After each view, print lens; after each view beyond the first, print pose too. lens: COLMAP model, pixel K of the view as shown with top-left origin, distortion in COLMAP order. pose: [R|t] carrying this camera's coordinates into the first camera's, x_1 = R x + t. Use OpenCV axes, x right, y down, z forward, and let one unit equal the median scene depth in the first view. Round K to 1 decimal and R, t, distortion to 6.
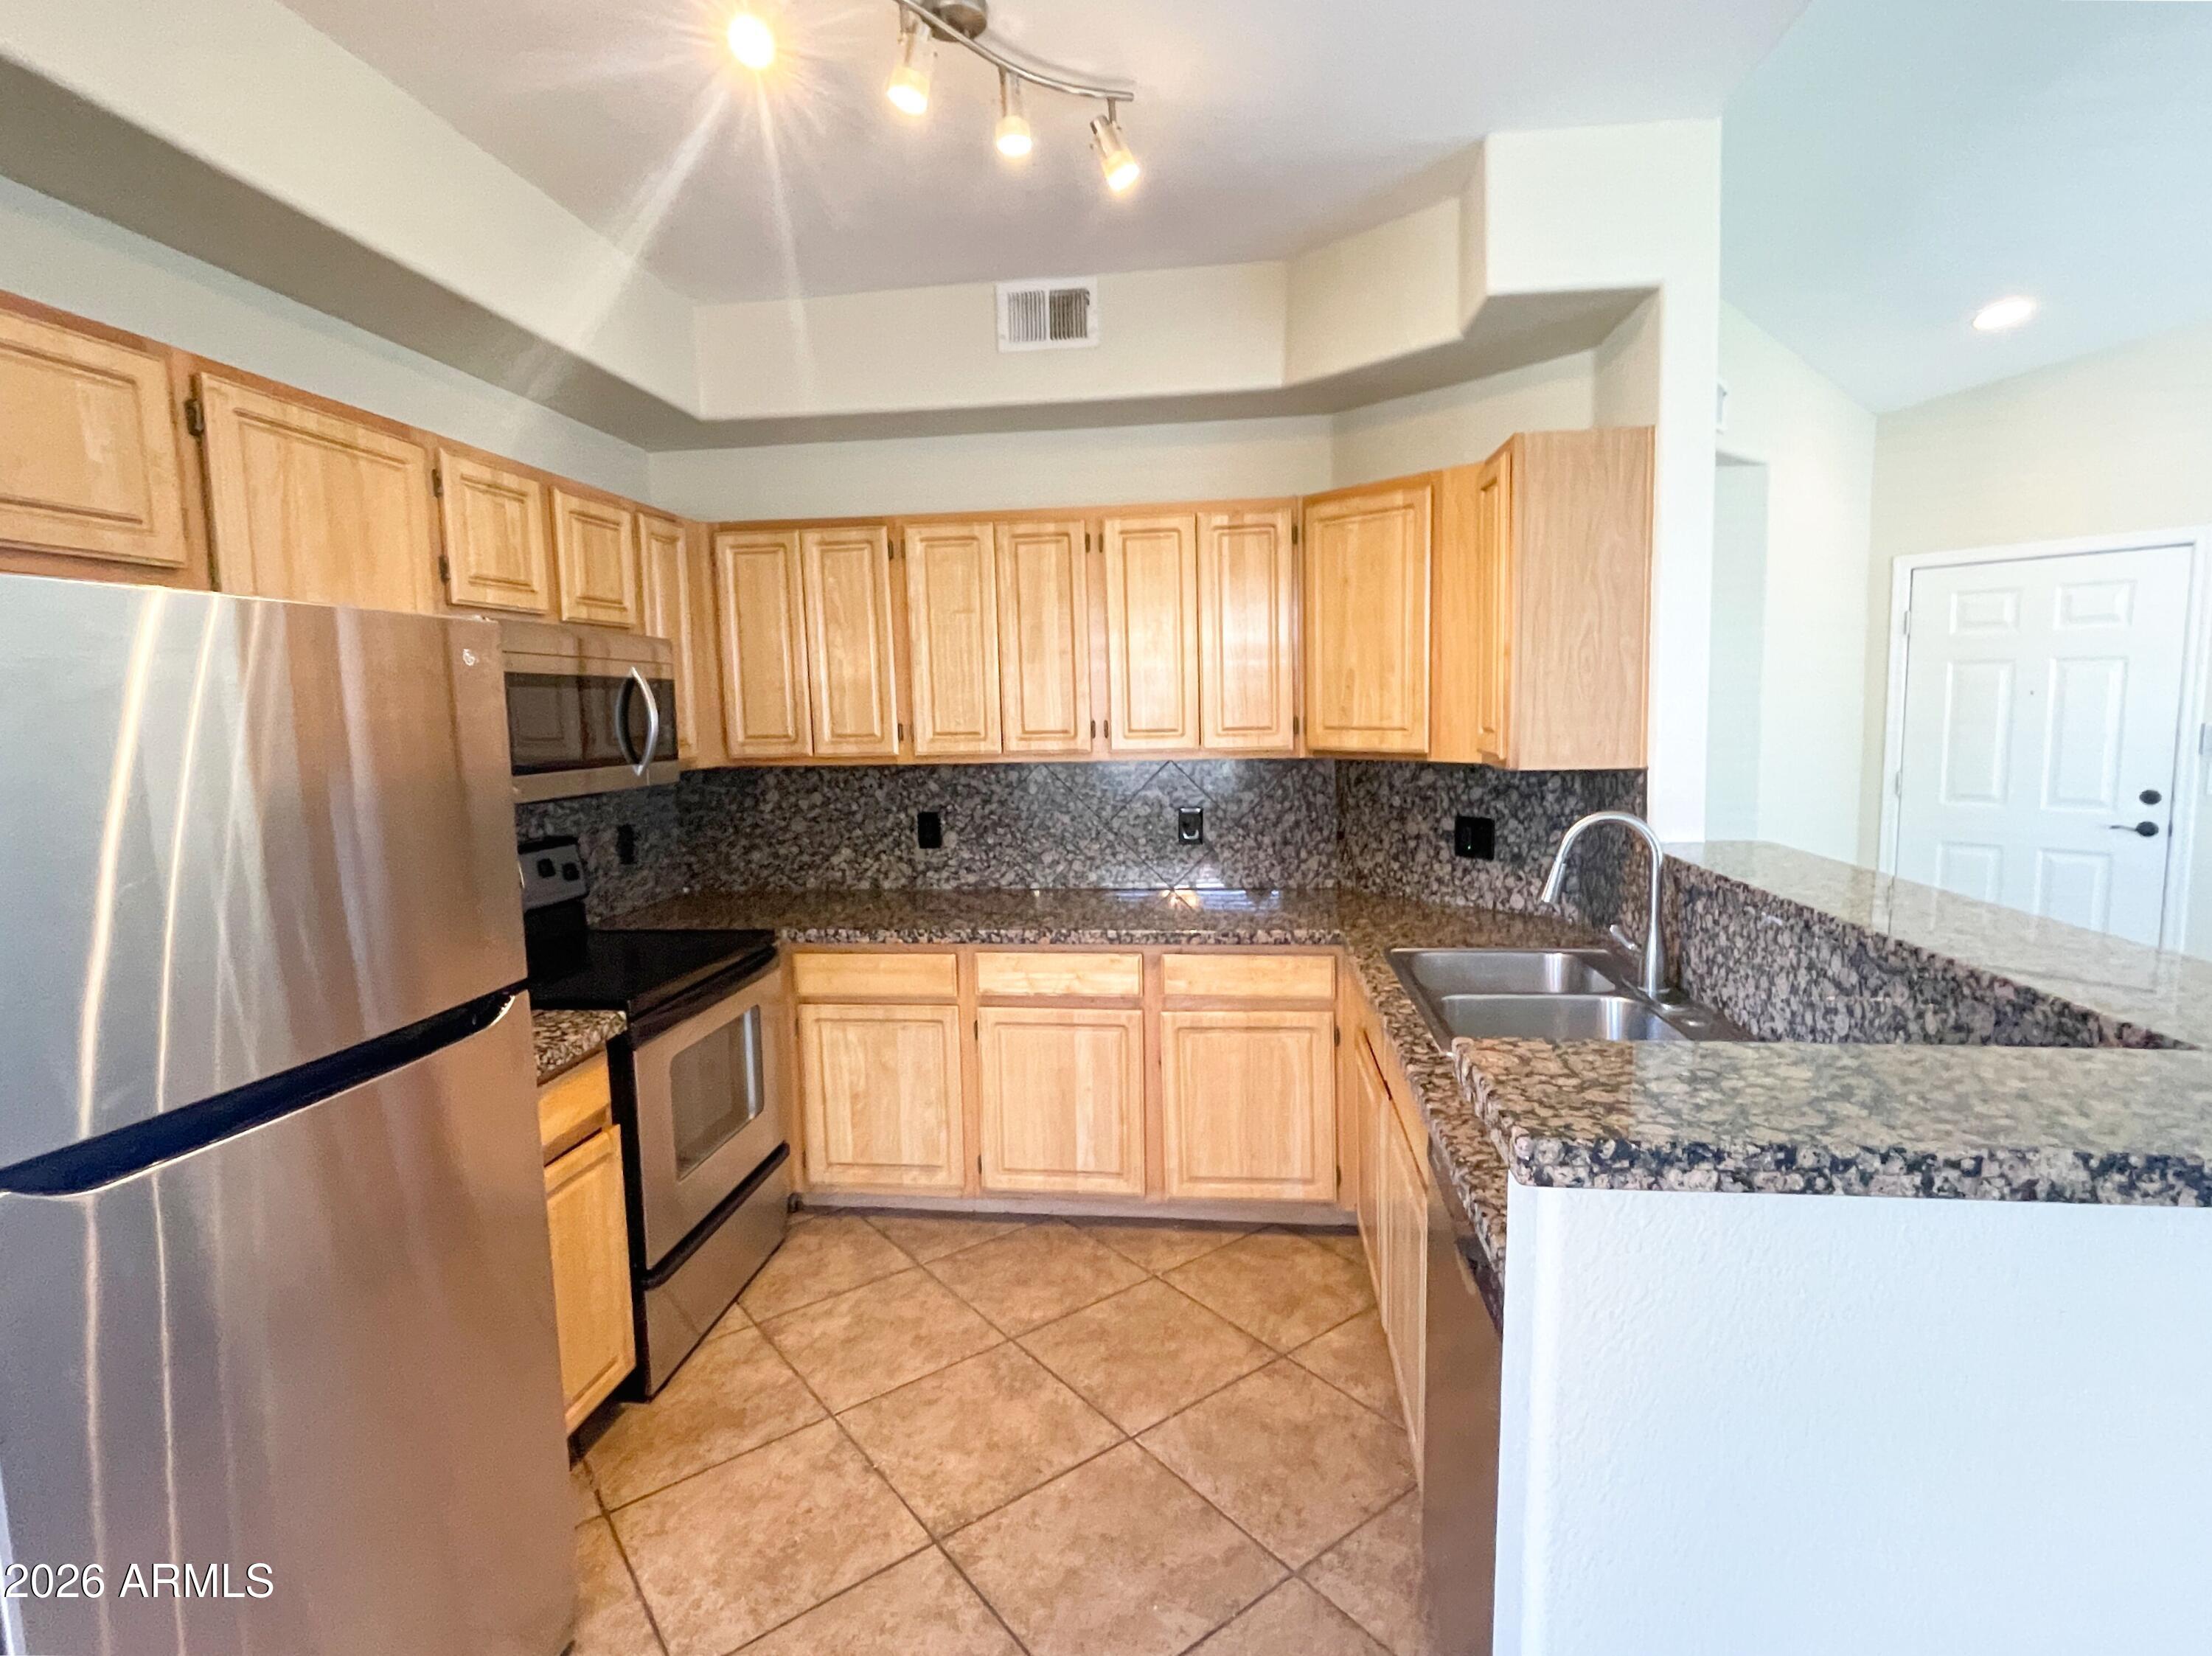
lens RADIAL K [[1105.4, 0, 1111.2], [0, 1105.4, 834.6], [0, 0, 1]] dist [0.004200, -0.001267]
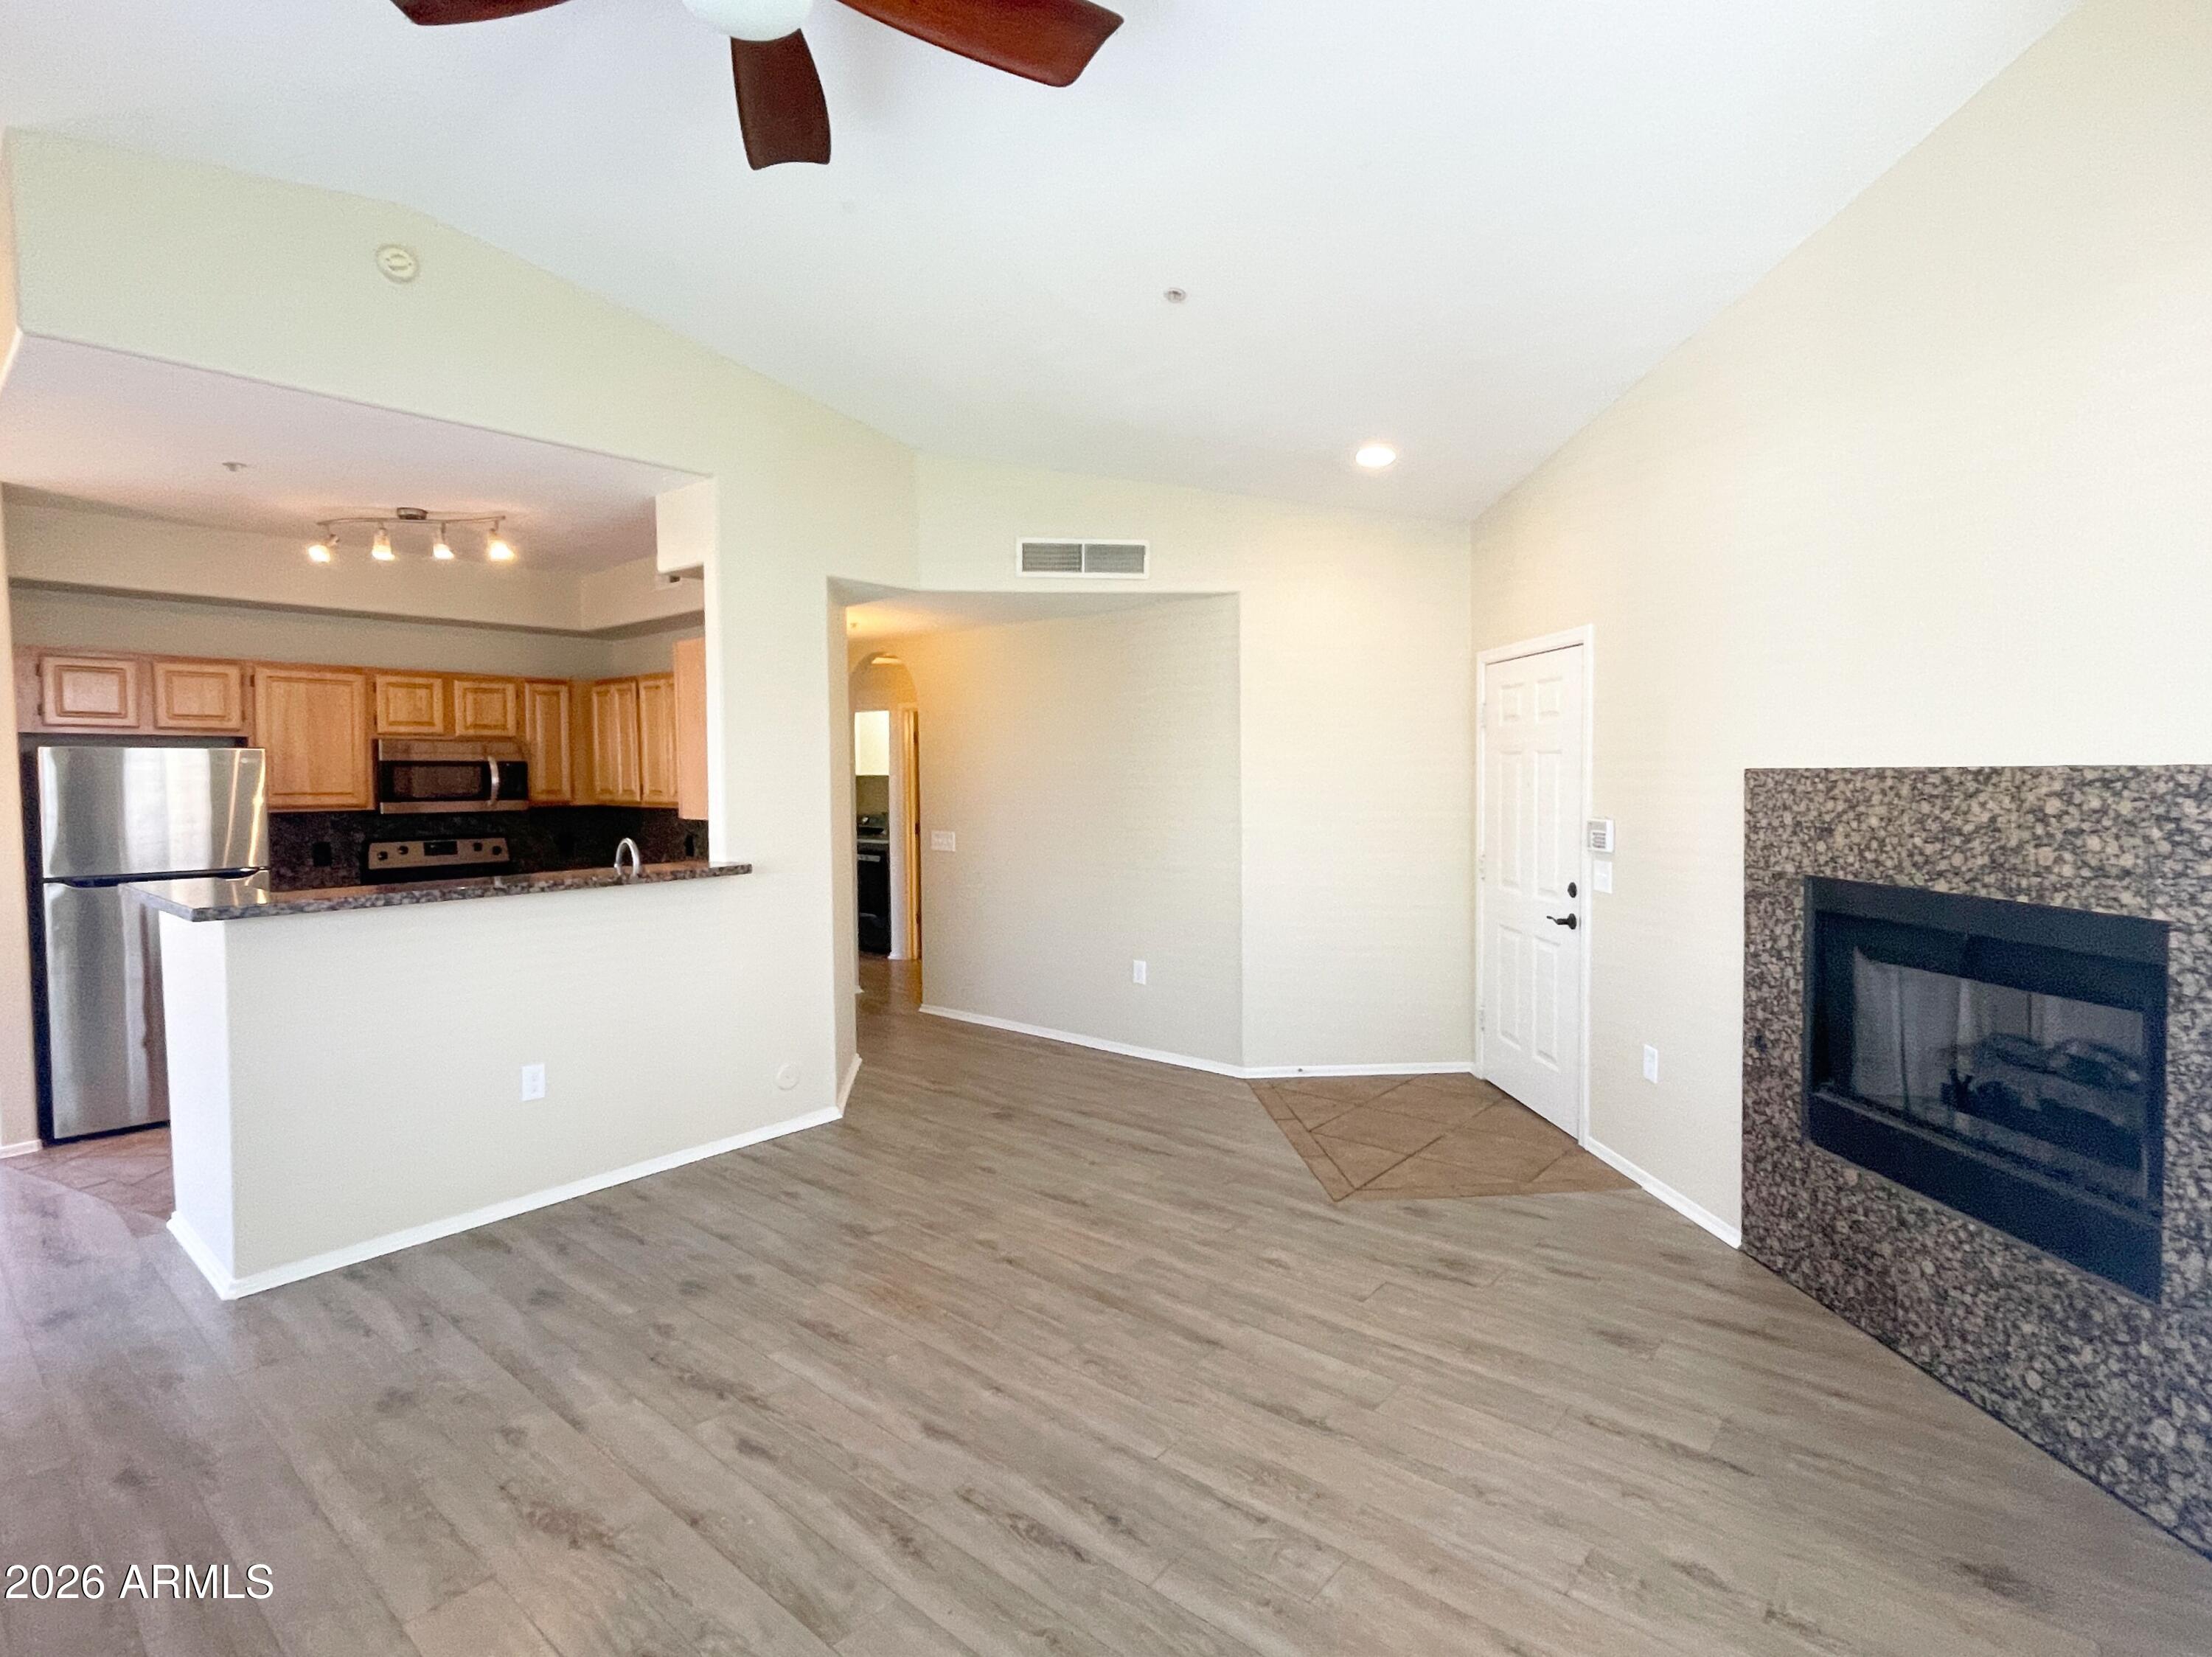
lens RADIAL K [[1105.5, 0, 1077.1], [0, 1105.5, 814.3], [0, 0, 1]] dist [0.004200, -0.001267]
pose [[0.818728, 0.040911, -0.572723, 1.636748], [-0.080178, 0.995832, -0.043482, -0.031966], [0.568557, 0.081520, 0.818595, -0.111361]]
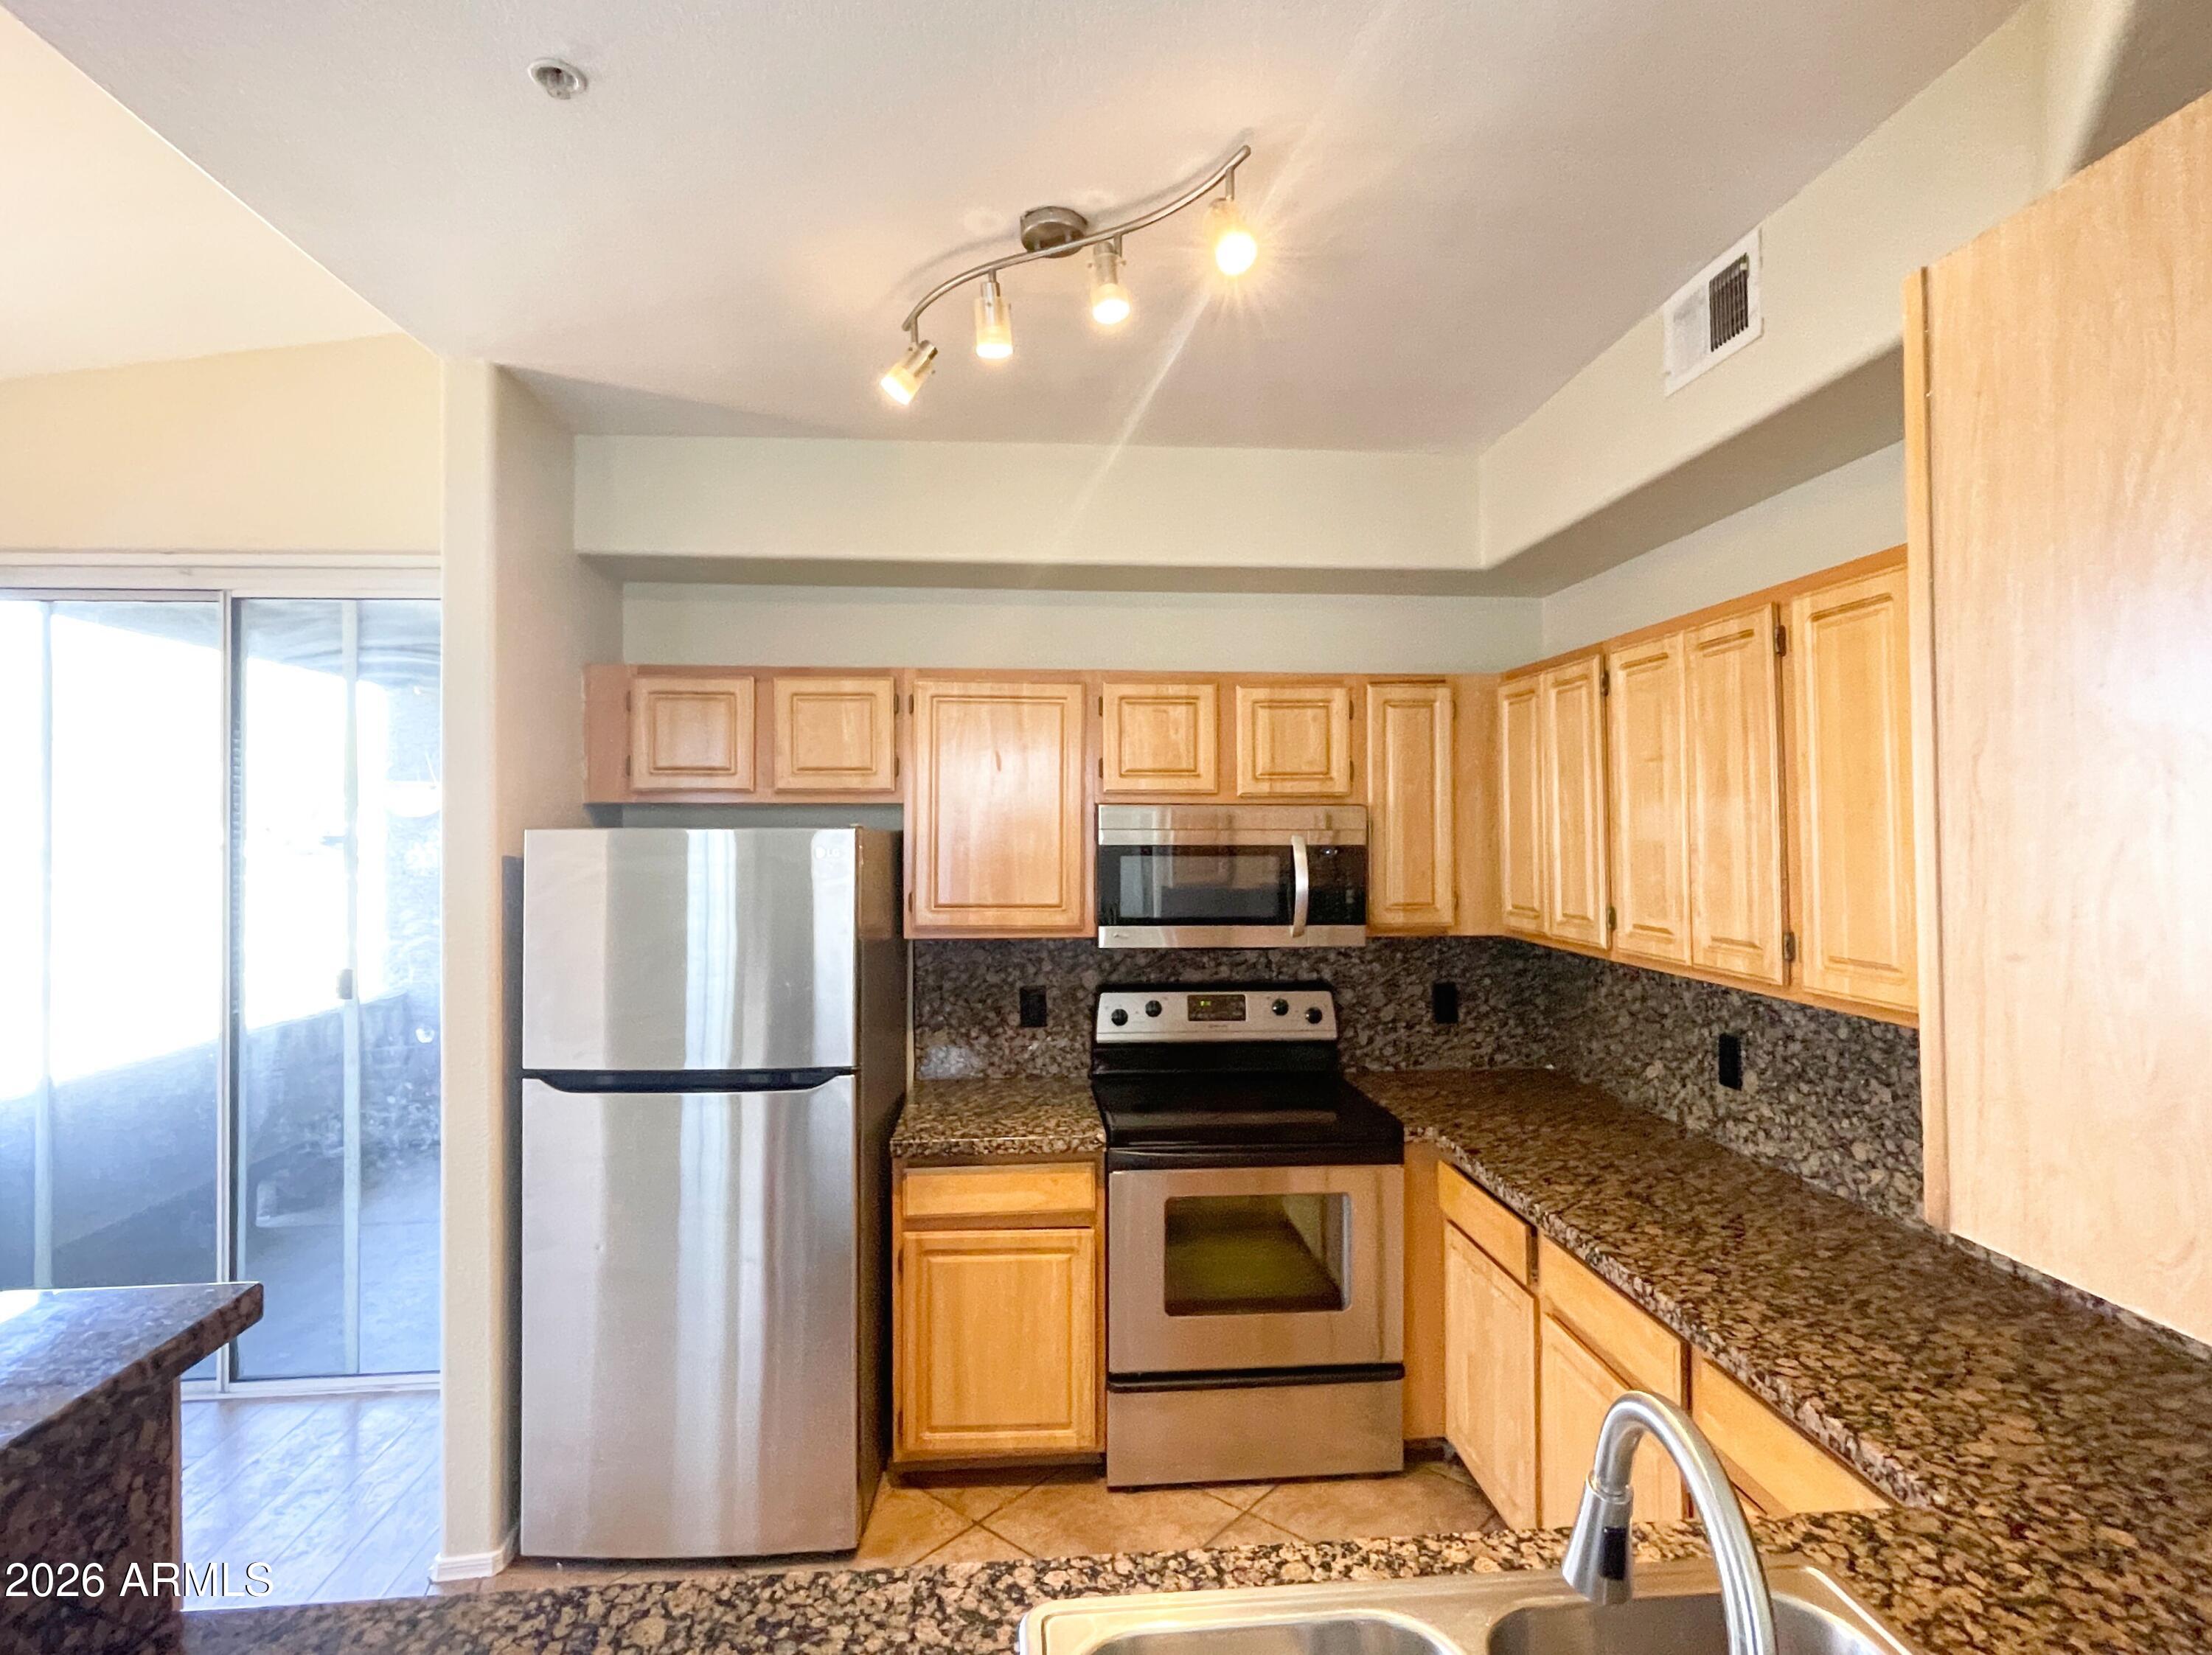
lens RADIAL K [[1105.3, 0, 1081.9], [0, 1105.3, 826.6], [0, 0, 1]] dist [0.004200, -0.001267]
pose [[0.175621, 0.018983, -0.984275, 0.541742], [-0.117293, 0.993096, -0.001775, -0.123197], [0.977446, 0.115760, 0.176635, 0.561109]]
